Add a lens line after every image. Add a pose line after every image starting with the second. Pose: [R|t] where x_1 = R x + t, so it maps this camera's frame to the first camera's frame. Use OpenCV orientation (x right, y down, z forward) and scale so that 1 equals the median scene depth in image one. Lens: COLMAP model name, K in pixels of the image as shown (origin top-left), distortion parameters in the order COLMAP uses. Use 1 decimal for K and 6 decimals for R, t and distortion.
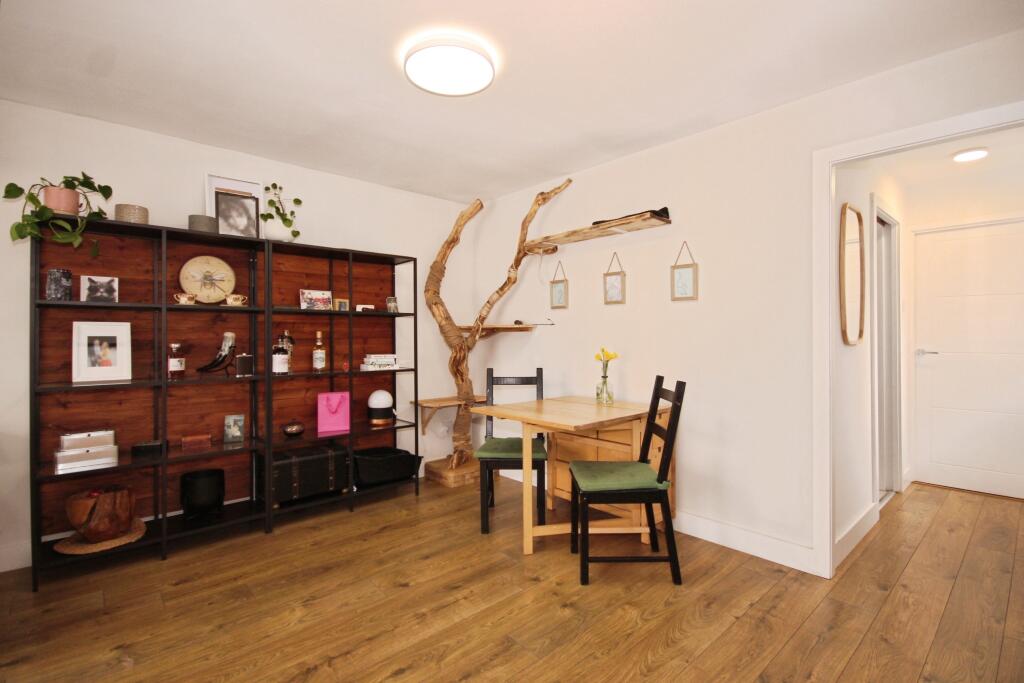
lens RADIAL K [[470.6, 0, 524.9], [0, 470.6, 339.0], [0, 0, 1]] dist [0.002747, -0.011772]
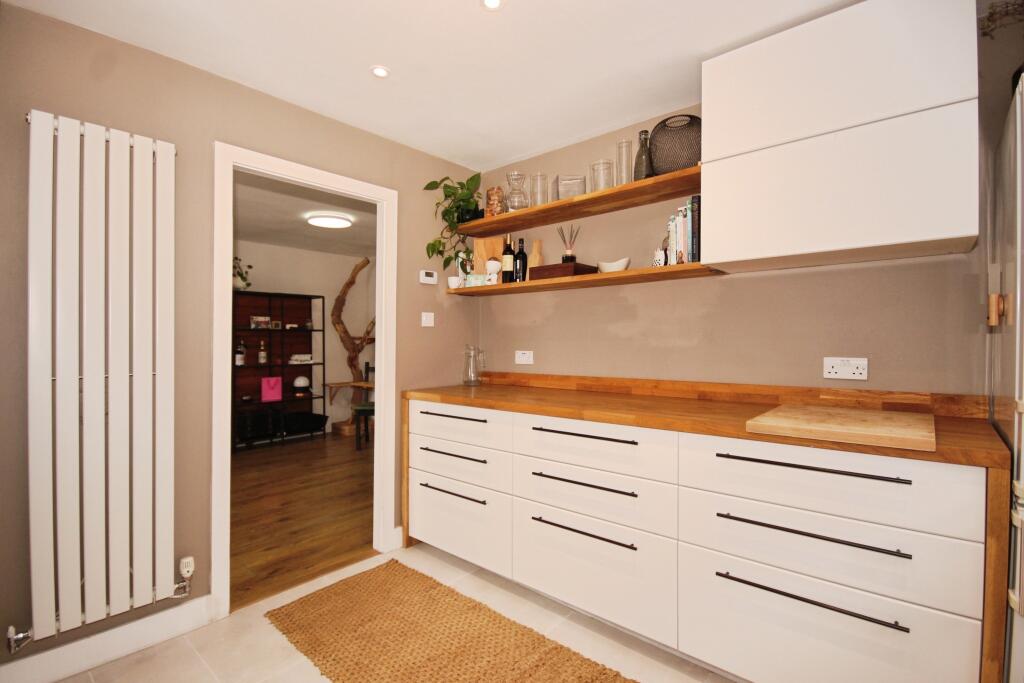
lens RADIAL K [[470.6, 0, 524.9], [0, 470.6, 339.0], [0, 0, 1]] dist [0.002747, -0.011772]
pose [[0.994064, -0.002902, 0.108756, 0.336286], [0.003503, 0.999980, -0.005332, -0.011423], [-0.108738, 0.005682, 0.994054, -0.833217]]
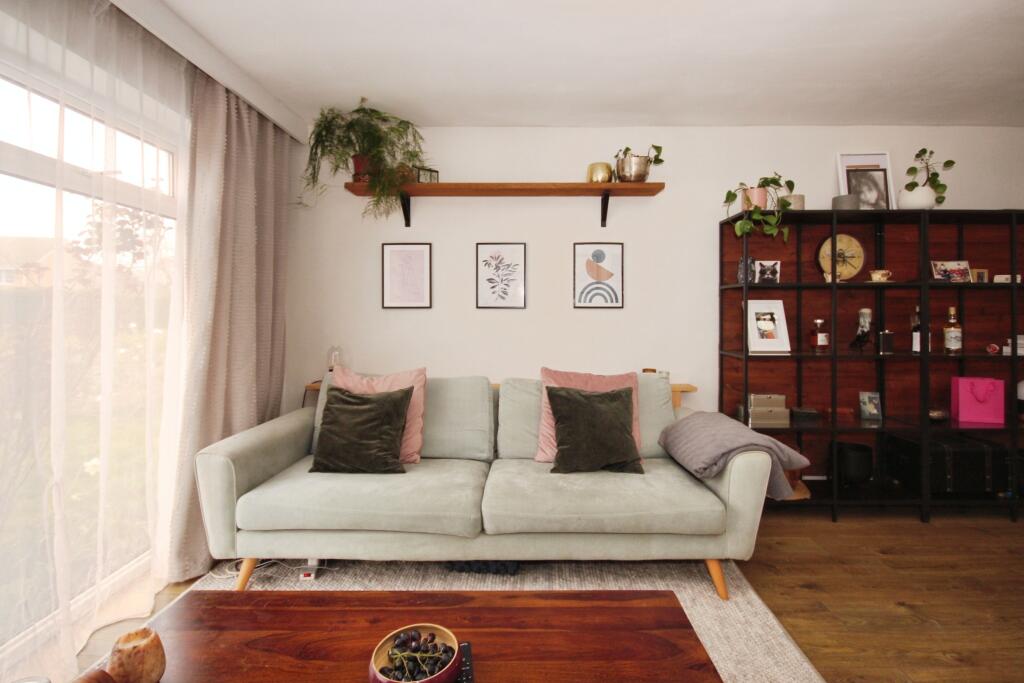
lens RADIAL K [[482.7, 0, 513.1], [0, 482.7, 314.8], [0, 0, 1]] dist [0.000323, -0.000018]
pose [[0.724274, 0.007569, -0.689470, -0.442426], [-0.005076, 0.999971, 0.005645, -0.003004], [0.689493, -0.000589, 0.724292, -0.246265]]
